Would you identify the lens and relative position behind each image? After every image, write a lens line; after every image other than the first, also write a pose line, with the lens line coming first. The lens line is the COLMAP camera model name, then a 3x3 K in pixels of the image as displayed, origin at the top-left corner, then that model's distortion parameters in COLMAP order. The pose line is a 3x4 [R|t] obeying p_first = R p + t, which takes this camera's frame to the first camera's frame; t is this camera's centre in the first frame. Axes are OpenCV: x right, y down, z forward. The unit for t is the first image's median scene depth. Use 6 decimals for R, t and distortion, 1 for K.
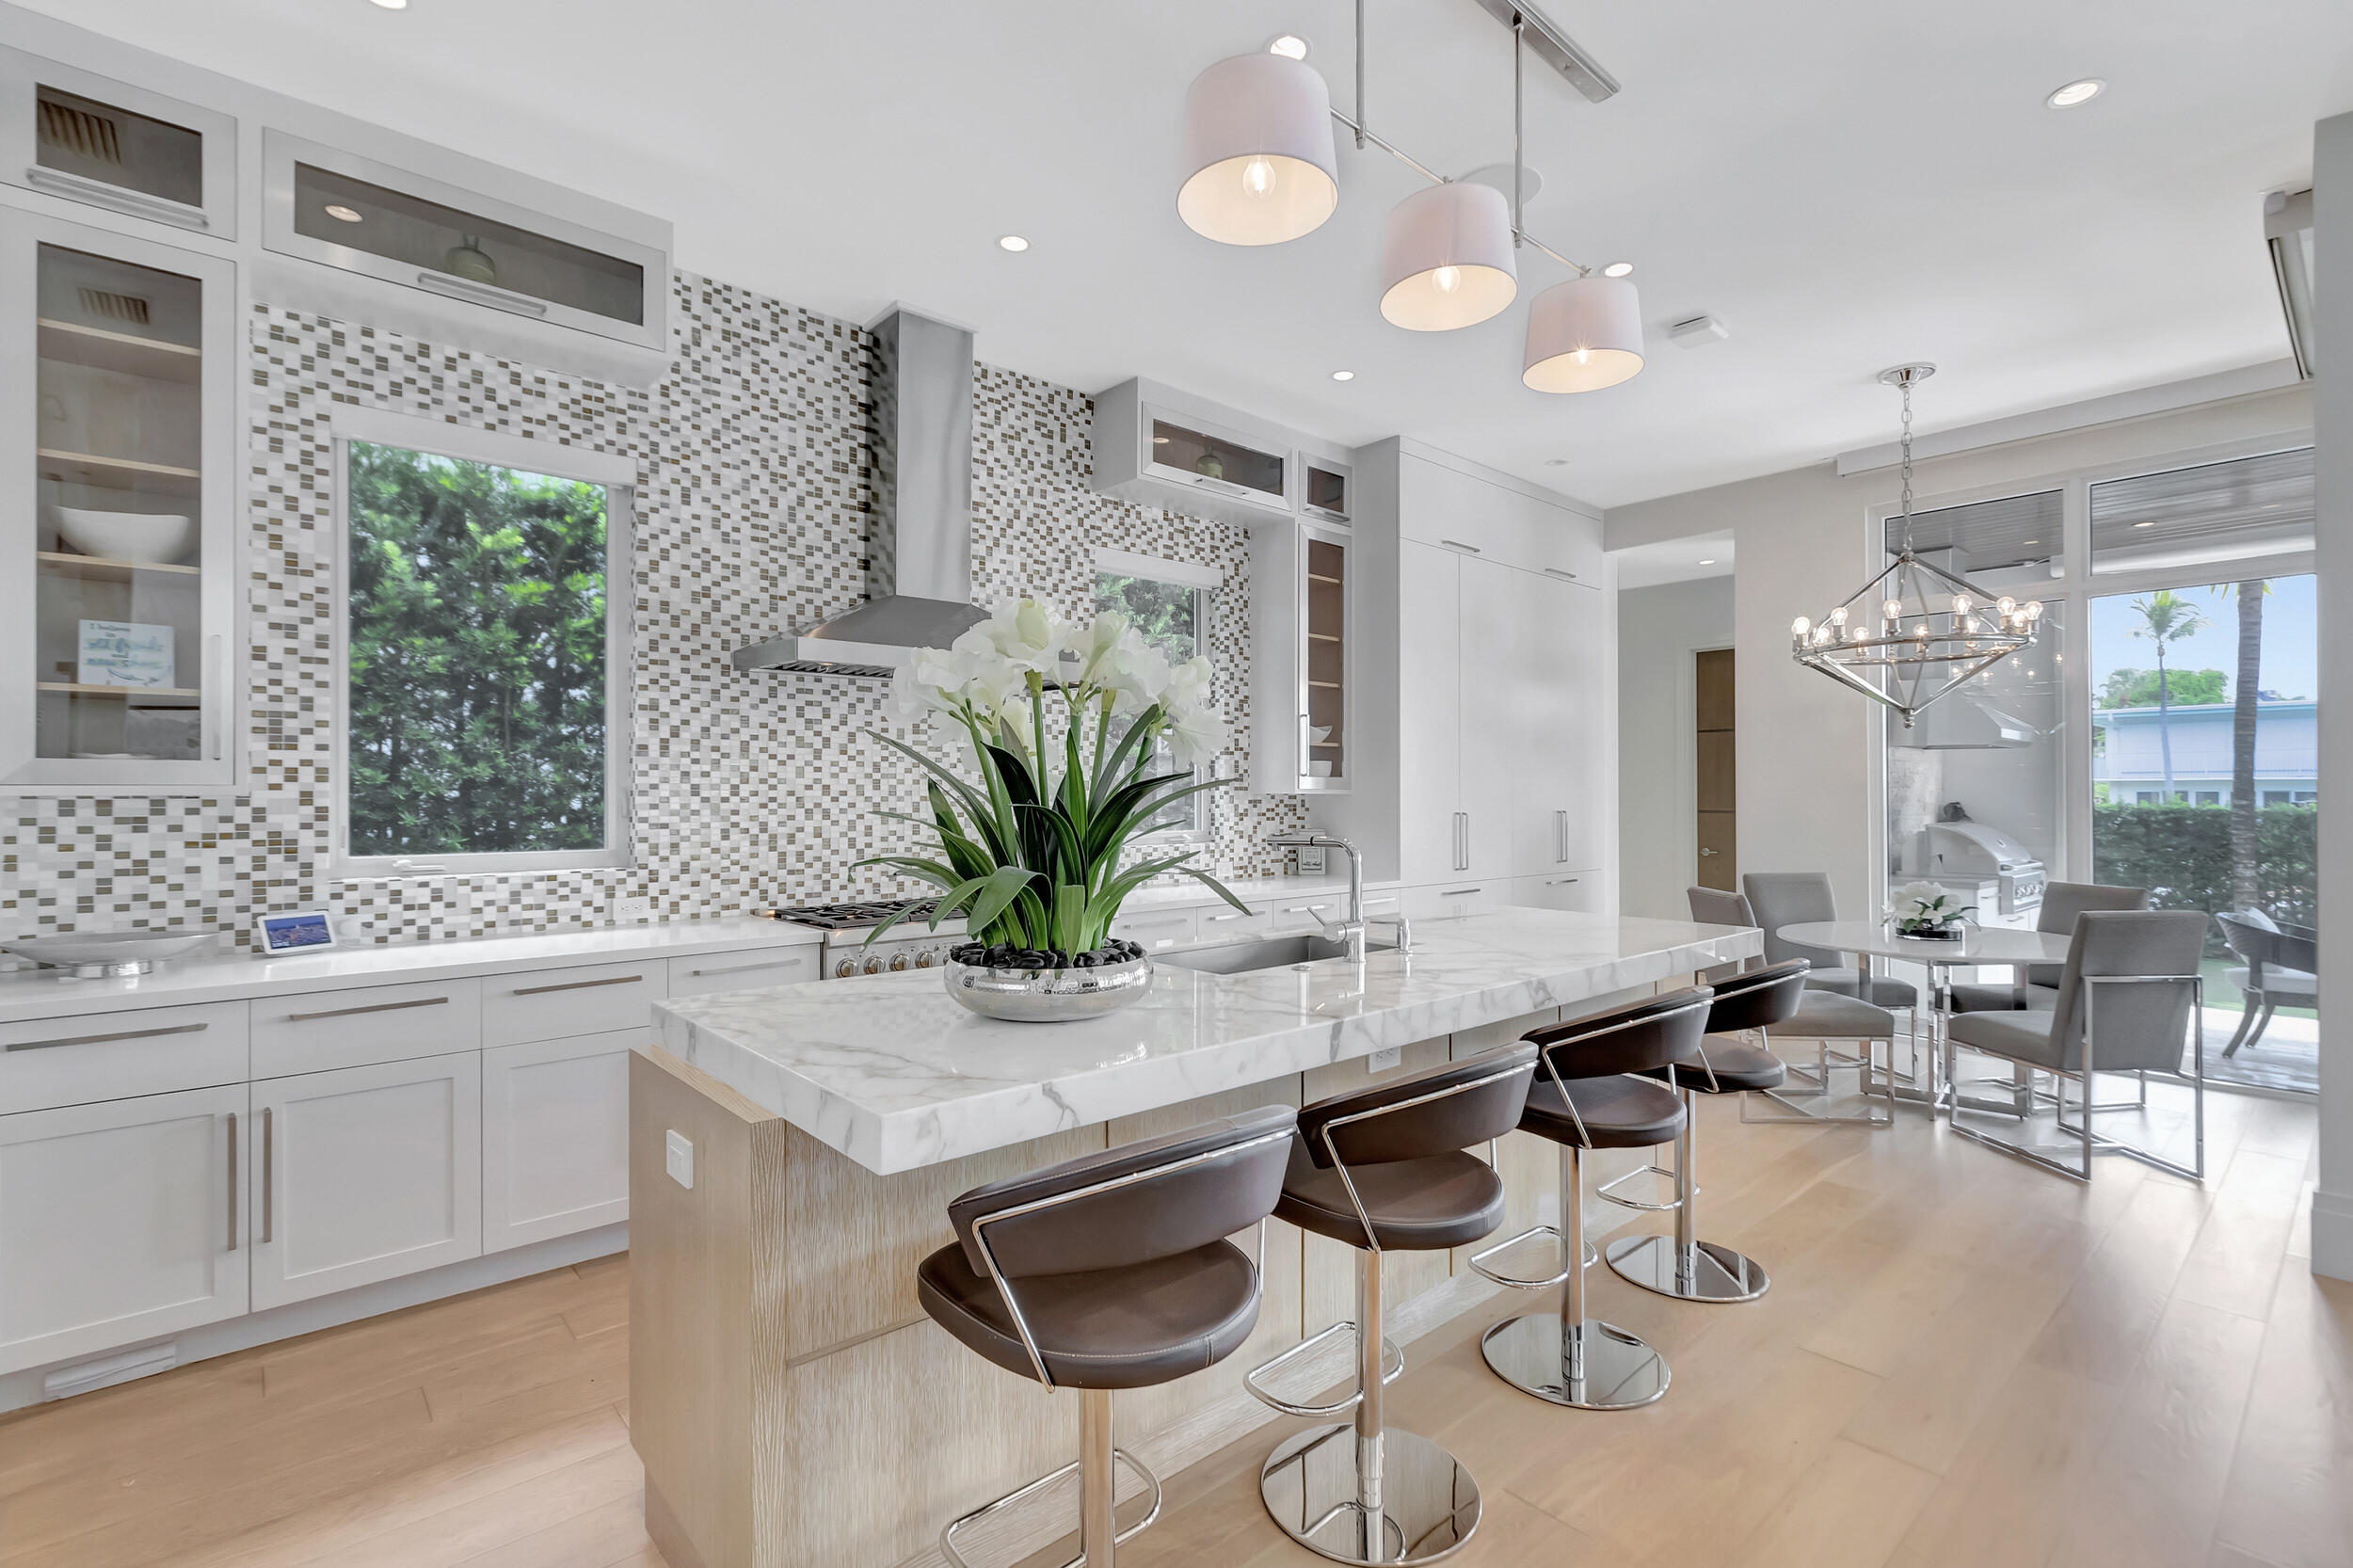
lens RADIAL K [[1057.5, 0, 1163.2], [0, 1057.5, 780.9], [0, 0, 1]] dist [-0.000507, -0.000555]
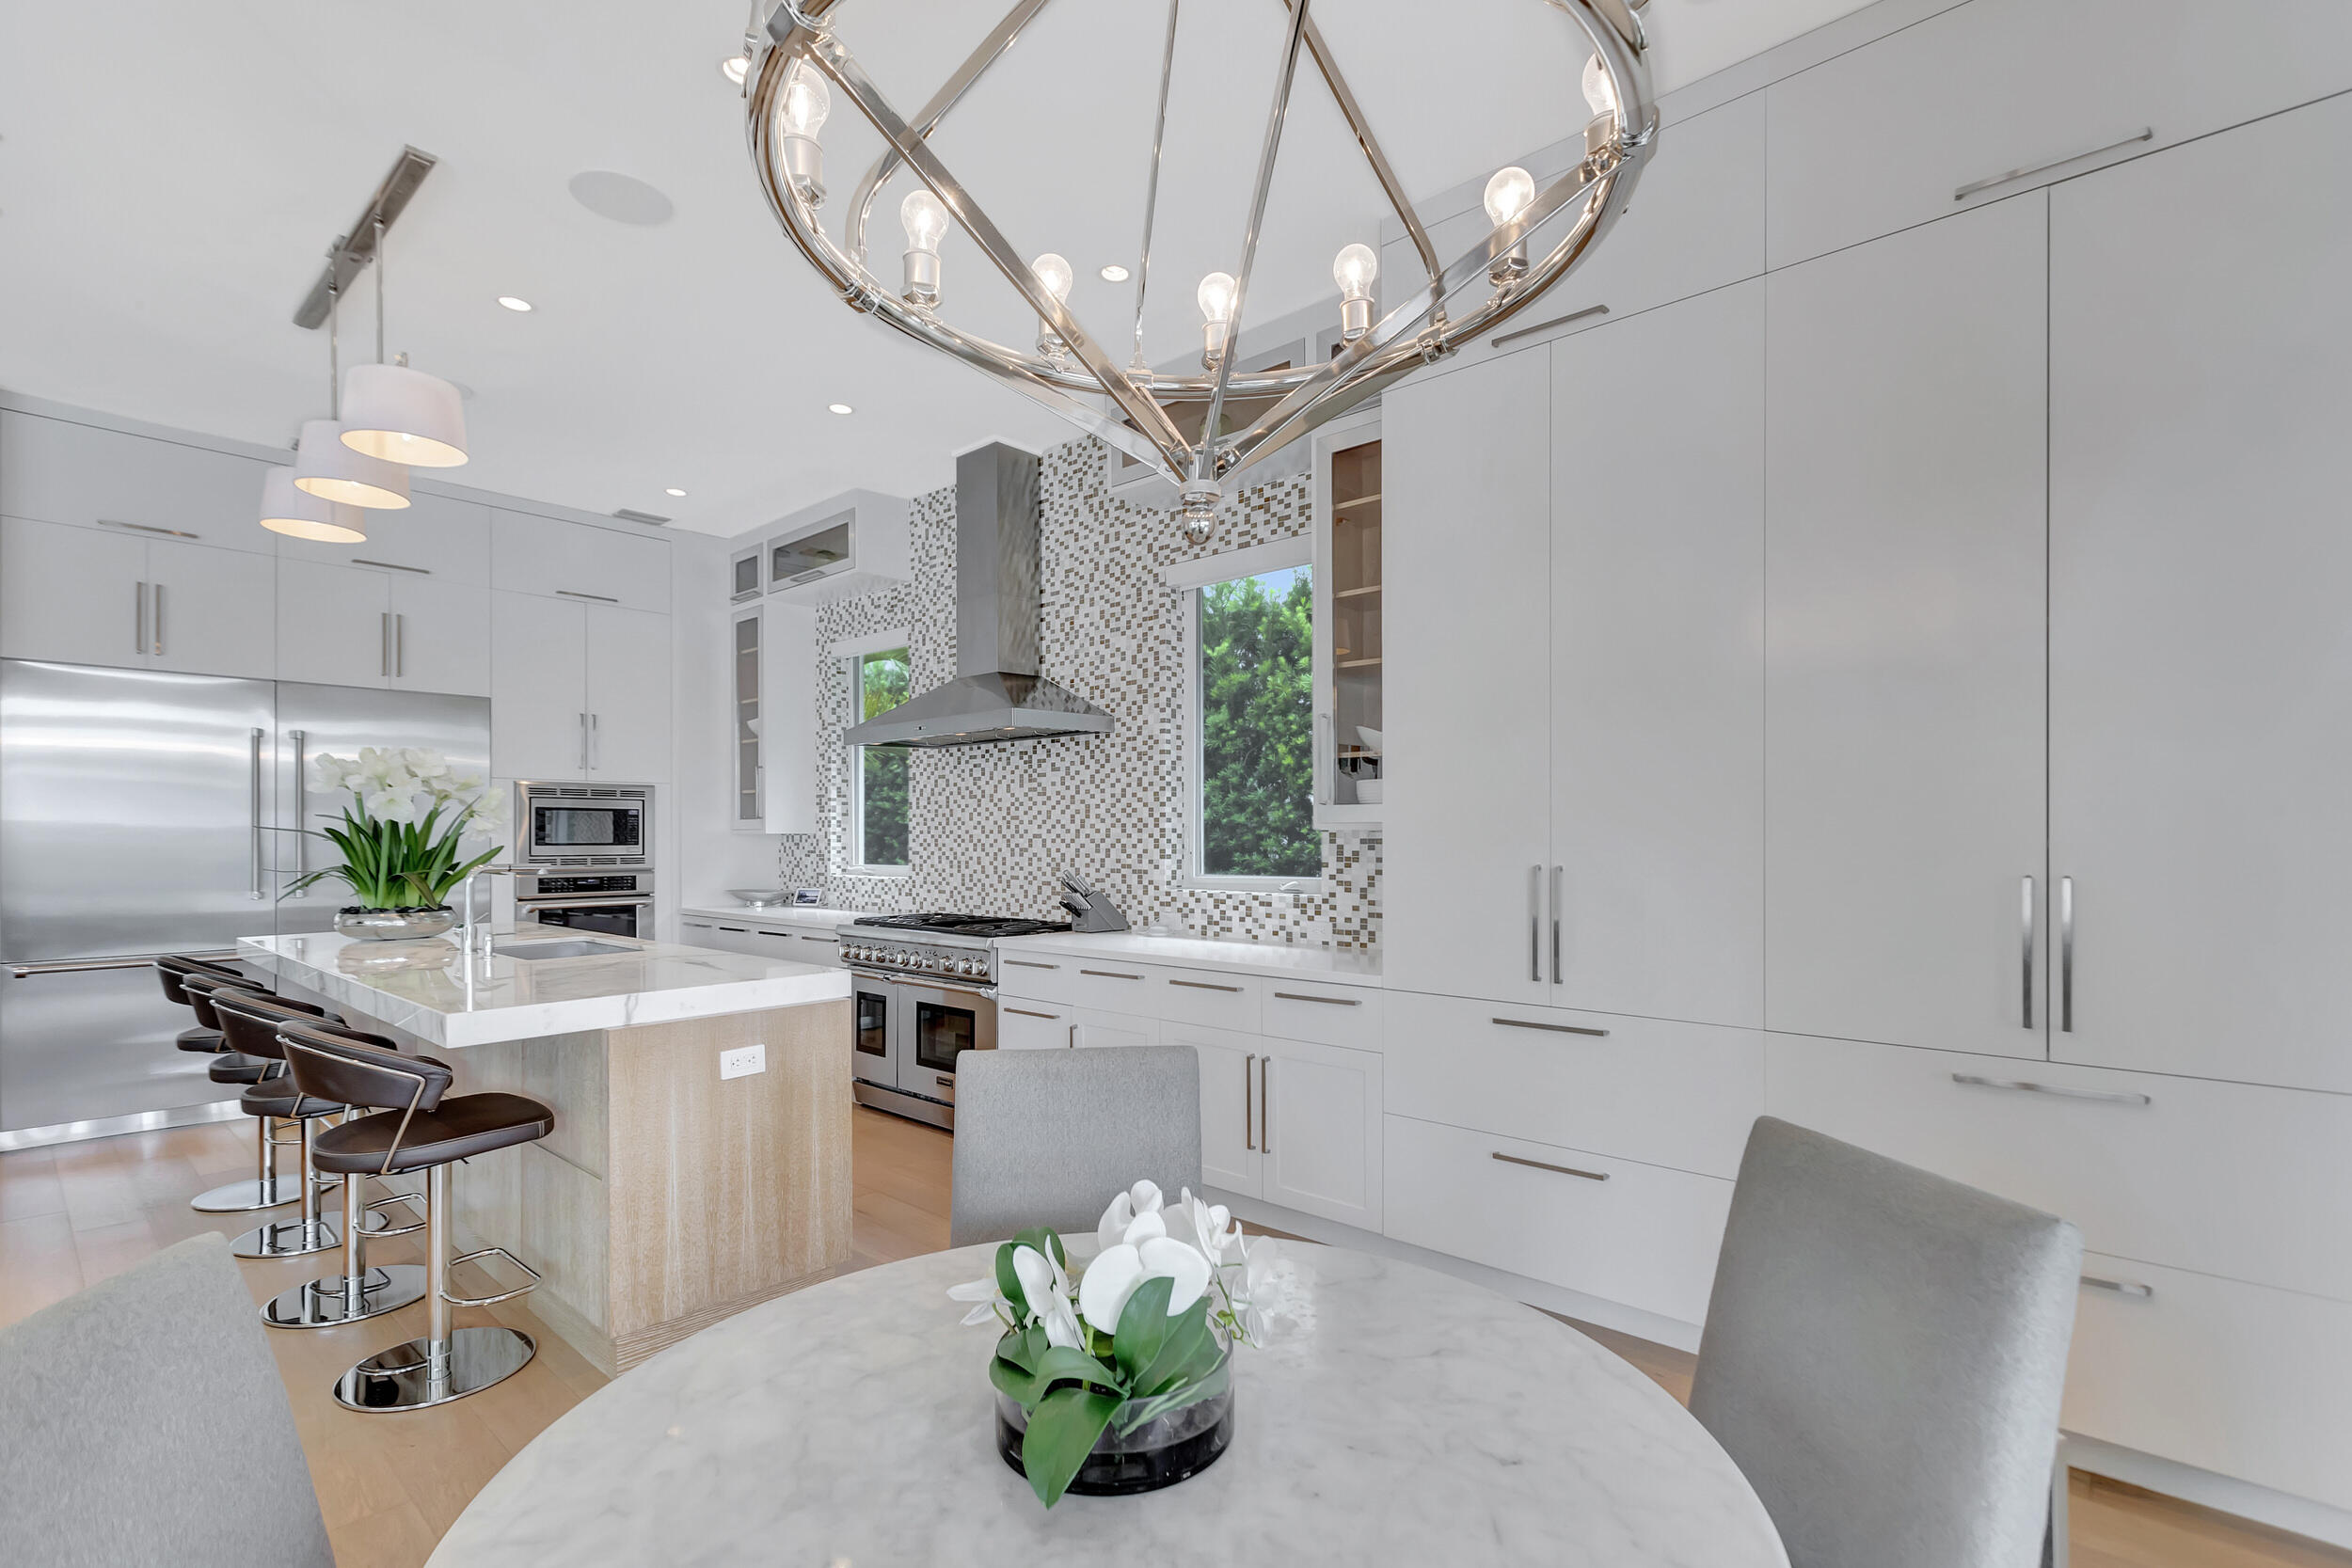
lens RADIAL K [[1056.9, 0, 1176.8], [0, 1056.9, 835.9], [0, 0, 1]] dist [-0.000507, -0.000555]
pose [[0.138869, -0.005397, -0.990296, 1.075407], [0.008034, 0.999958, -0.004323, 0.025420], [0.990278, -0.007355, 0.138907, 1.094617]]
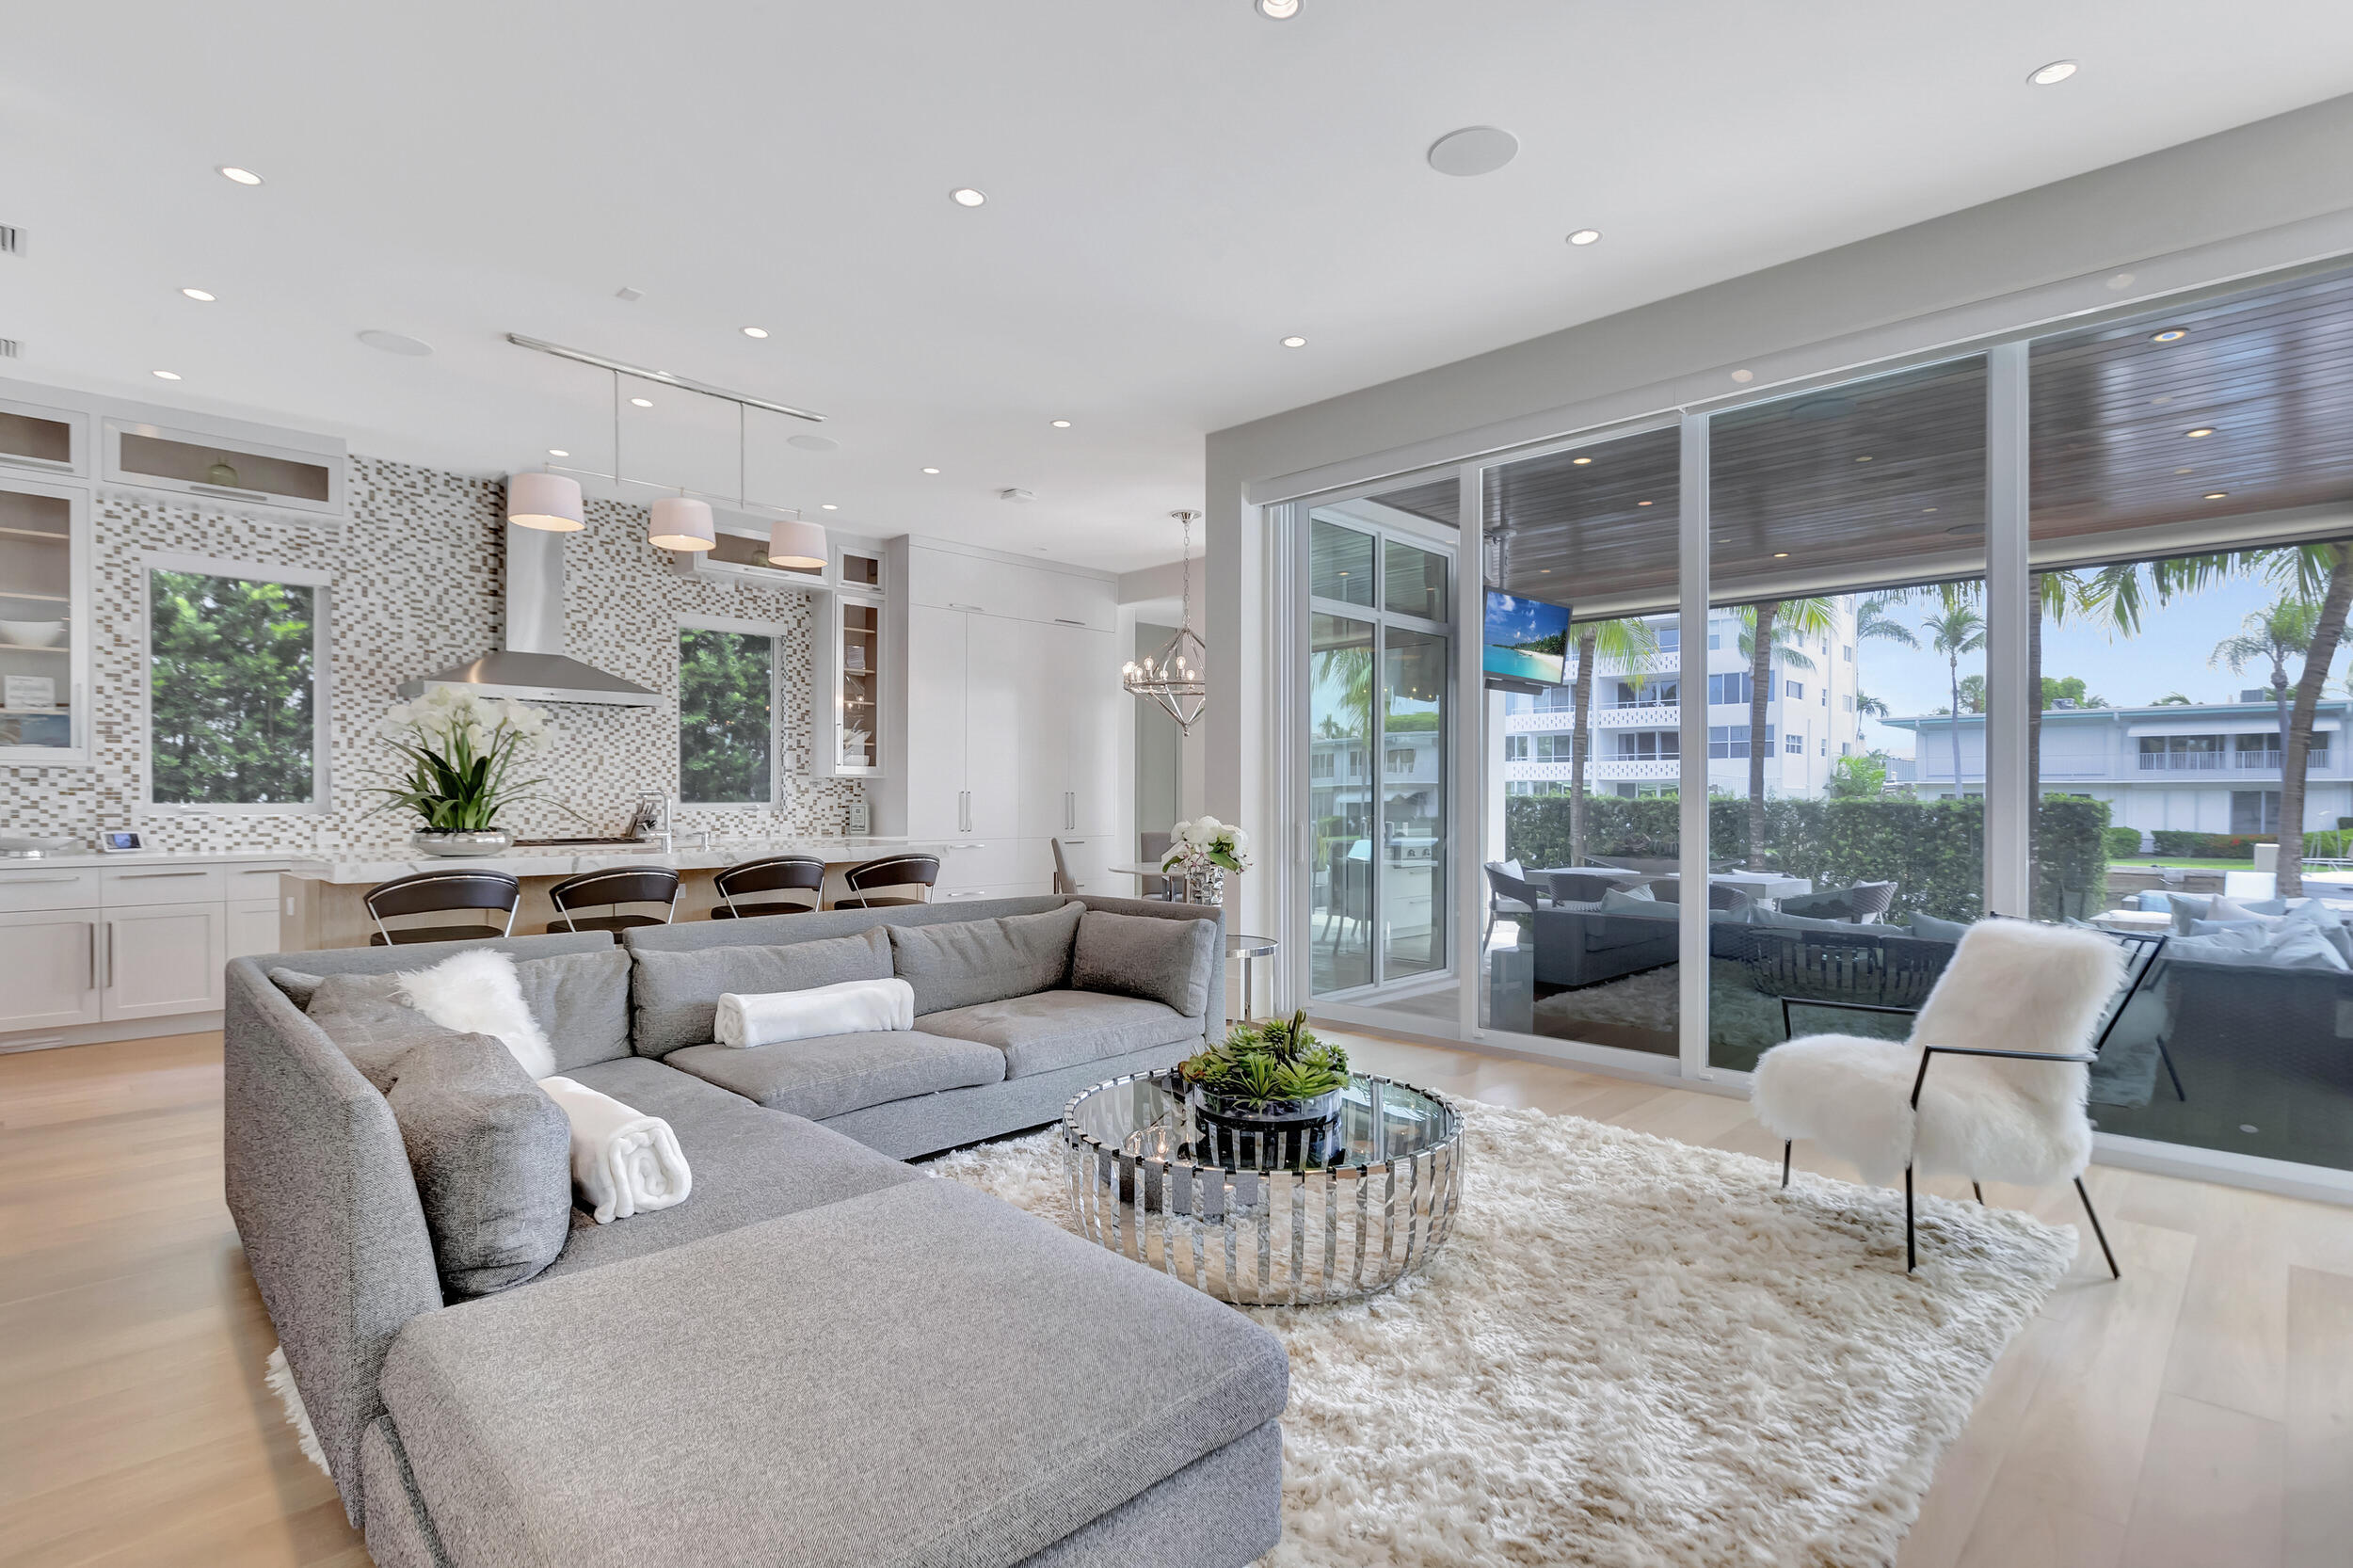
lens RADIAL K [[1155.4, 0, 1182.5], [0, 1155.4, 795.0], [0, 0, 1]] dist [0.005410, -0.005779]
pose [[0.997356, 0.005167, 0.072491, 0.668206], [-0.006012, 0.999916, 0.011444, 0.020667], [-0.072426, -0.011850, 0.997303, -0.869943]]
